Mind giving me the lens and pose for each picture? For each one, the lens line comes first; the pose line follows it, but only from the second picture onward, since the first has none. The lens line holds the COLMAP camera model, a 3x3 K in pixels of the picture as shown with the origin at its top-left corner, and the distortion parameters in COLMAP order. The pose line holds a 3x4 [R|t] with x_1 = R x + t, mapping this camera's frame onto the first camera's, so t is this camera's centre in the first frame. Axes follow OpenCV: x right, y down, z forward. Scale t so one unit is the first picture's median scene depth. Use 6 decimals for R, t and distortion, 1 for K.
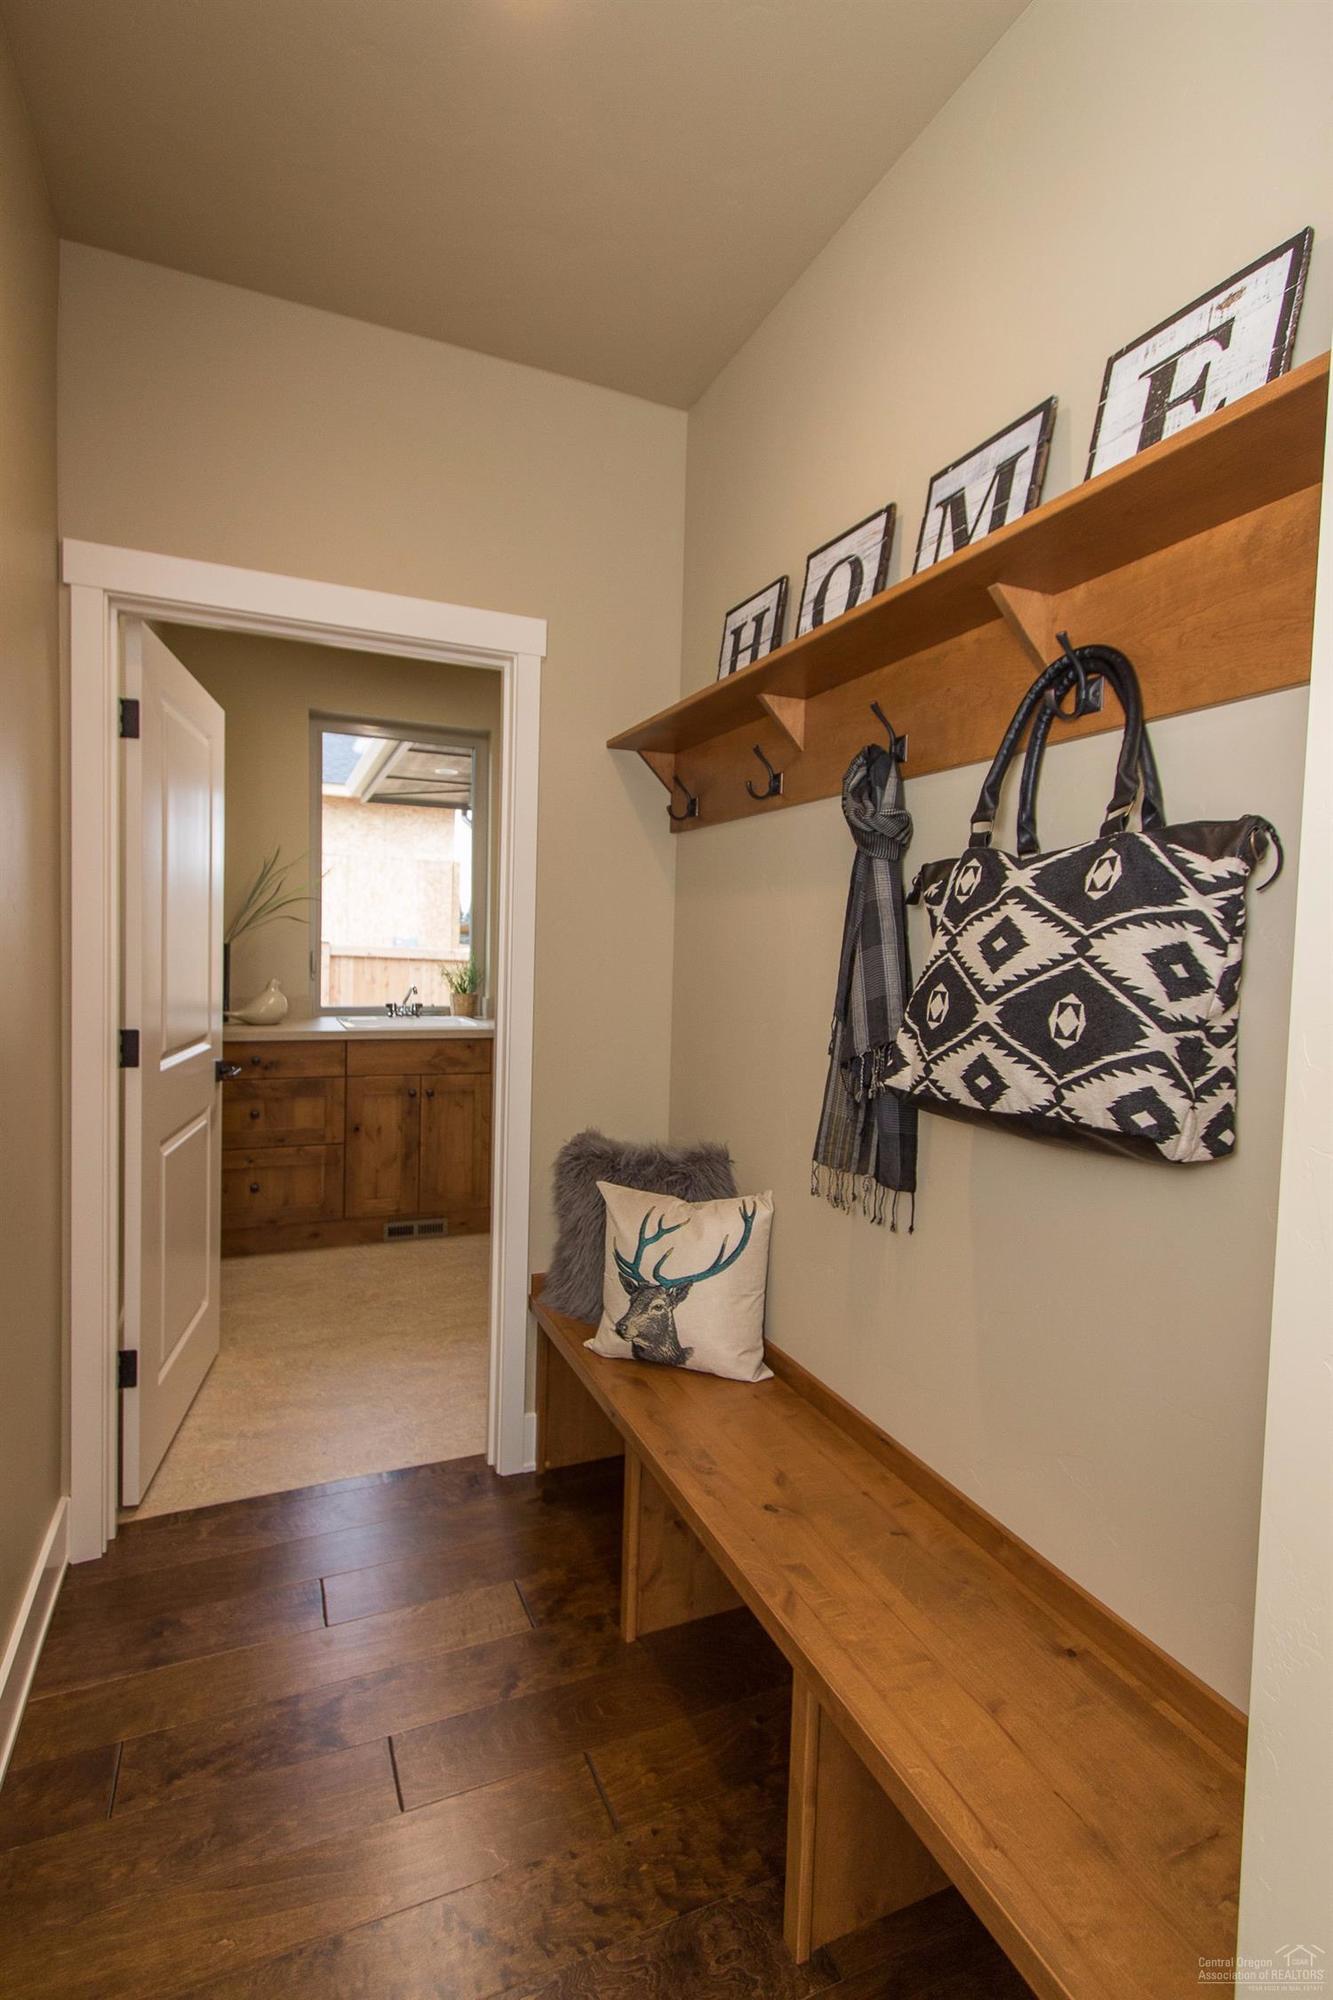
lens RADIAL K [[937.1, 0, 663.8], [0, 937.1, 1001.9], [0, 0, 1]] dist [0.012660, -0.000688]
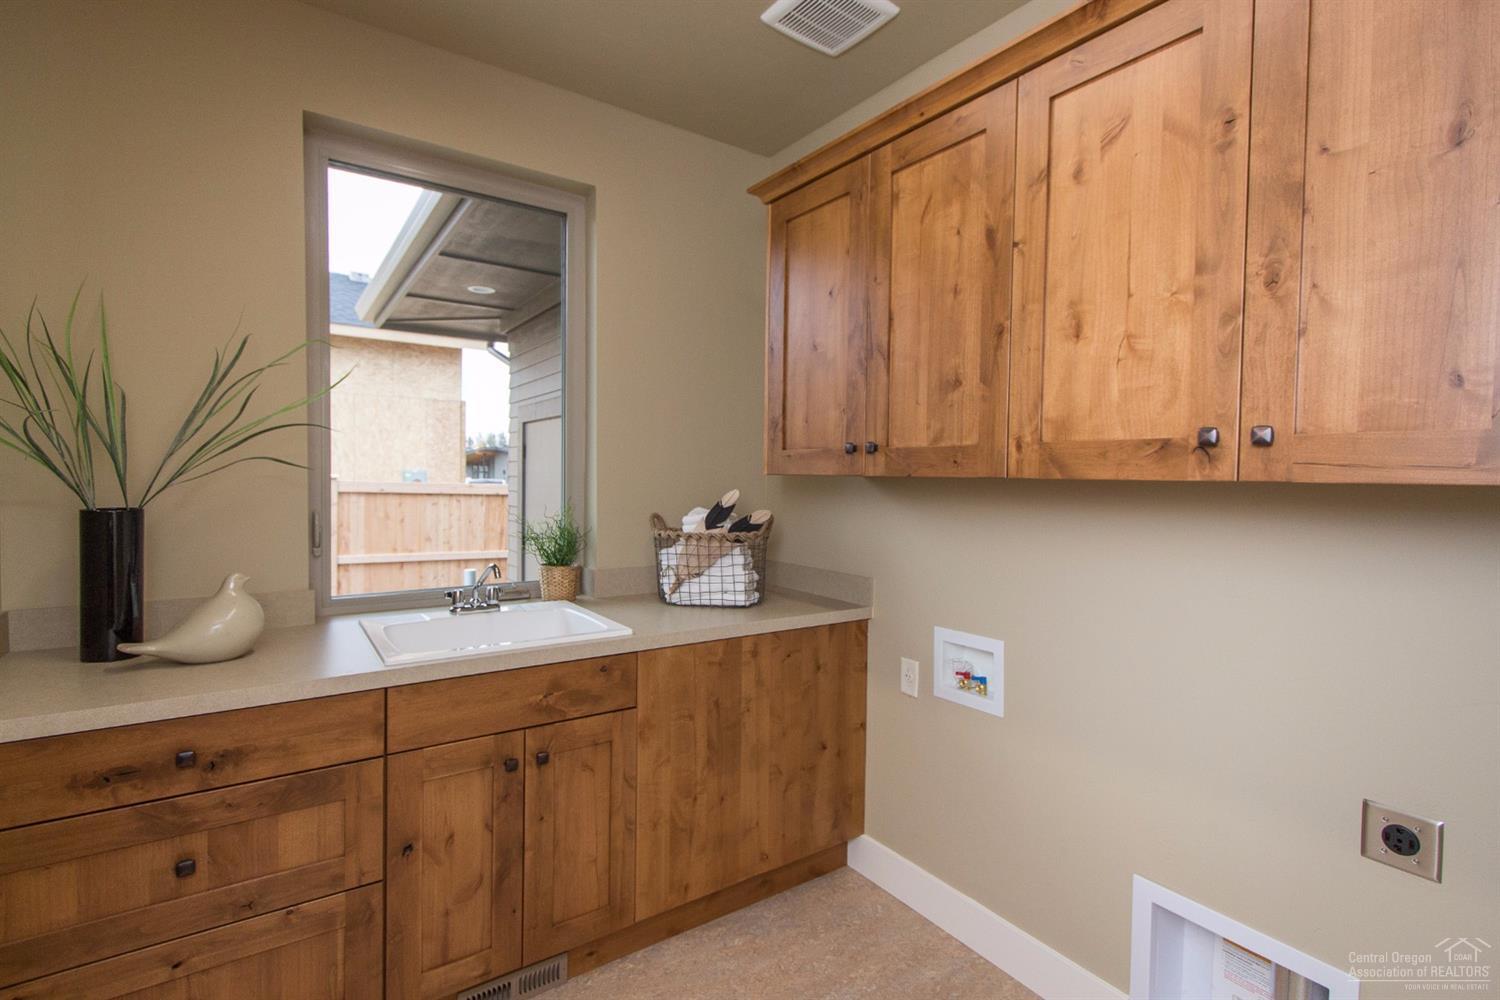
lens RADIAL K [[702.8, 0, 751.8], [0, 702.8, 493.3], [0, 0, 1]] dist [0.012660, -0.000688]
pose [[0.981447, -0.025427, 0.190038, -0.198353], [0.030272, 0.999285, -0.022633, -0.051767], [-0.189327, 0.027965, 0.981516, 0.539429]]
